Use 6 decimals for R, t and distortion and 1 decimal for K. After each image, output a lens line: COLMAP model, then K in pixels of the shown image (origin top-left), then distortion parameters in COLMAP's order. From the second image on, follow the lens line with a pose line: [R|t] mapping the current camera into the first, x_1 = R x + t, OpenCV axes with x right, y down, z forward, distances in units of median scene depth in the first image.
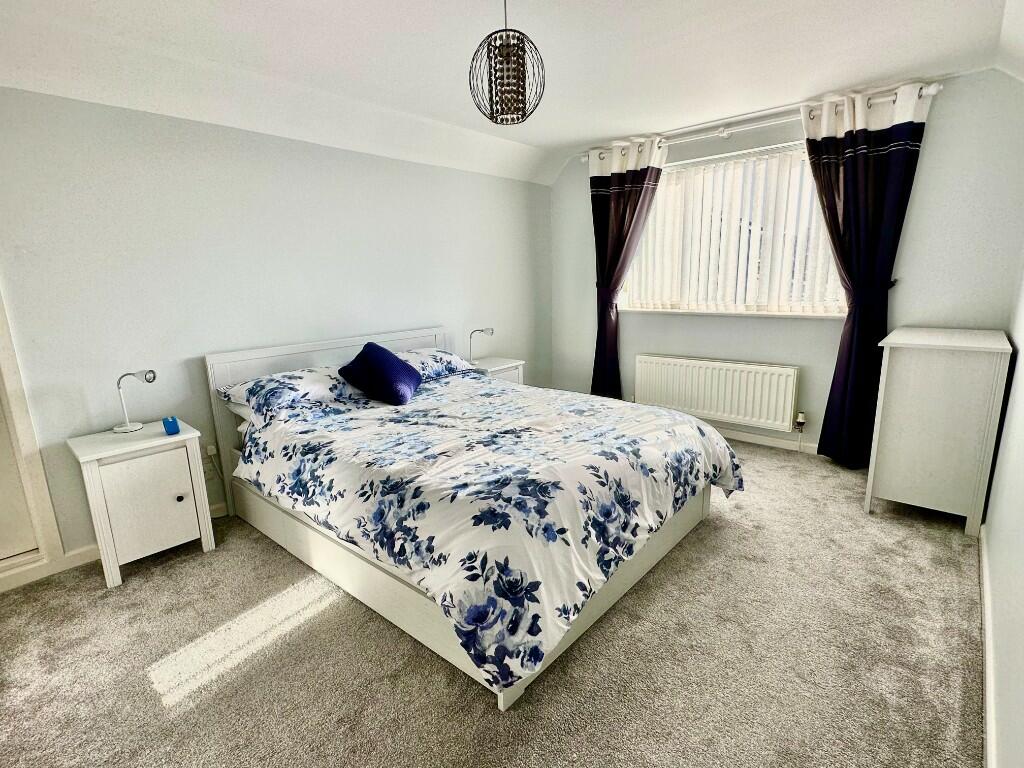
lens RADIAL K [[502.5, 0, 512.3], [0, 502.5, 383.1], [0, 0, 1]] dist [0.002216, 0.000240]
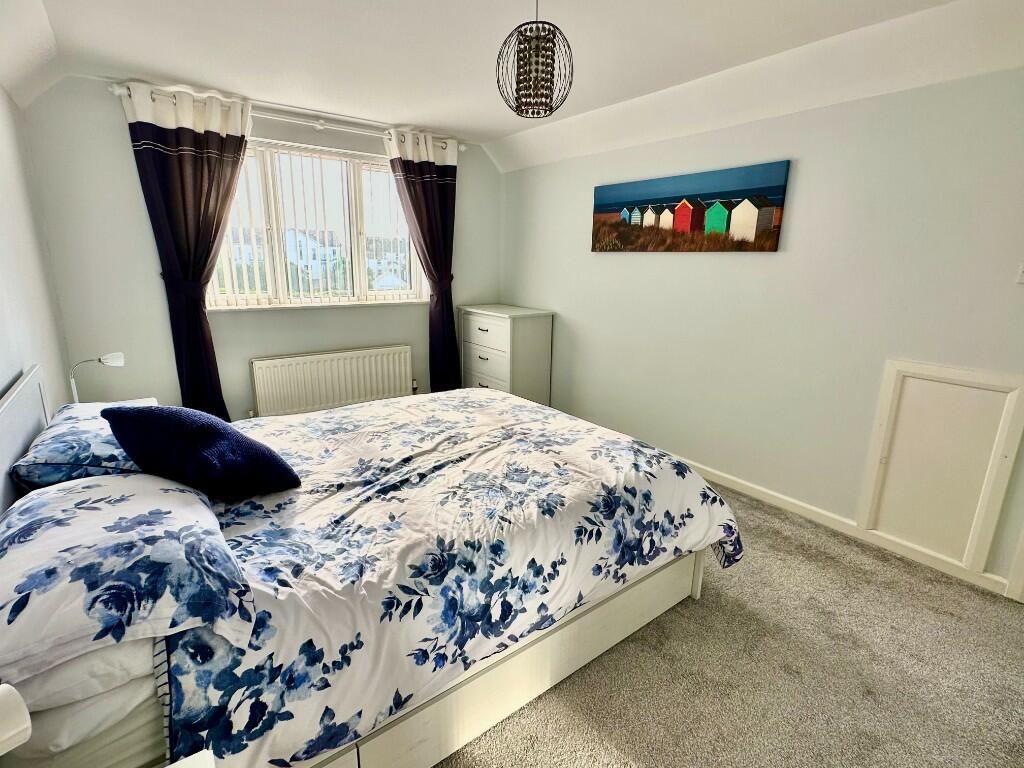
lens RADIAL K [[502.5, 0, 511.2], [0, 502.5, 382.8], [0, 0, 1]] dist [0.002216, 0.000240]
pose [[0.210186, -0.206212, 0.955666, -0.798343], [0.184958, 0.968238, 0.168246, -0.141491], [-0.960006, 0.141395, 0.241650, 0.662592]]
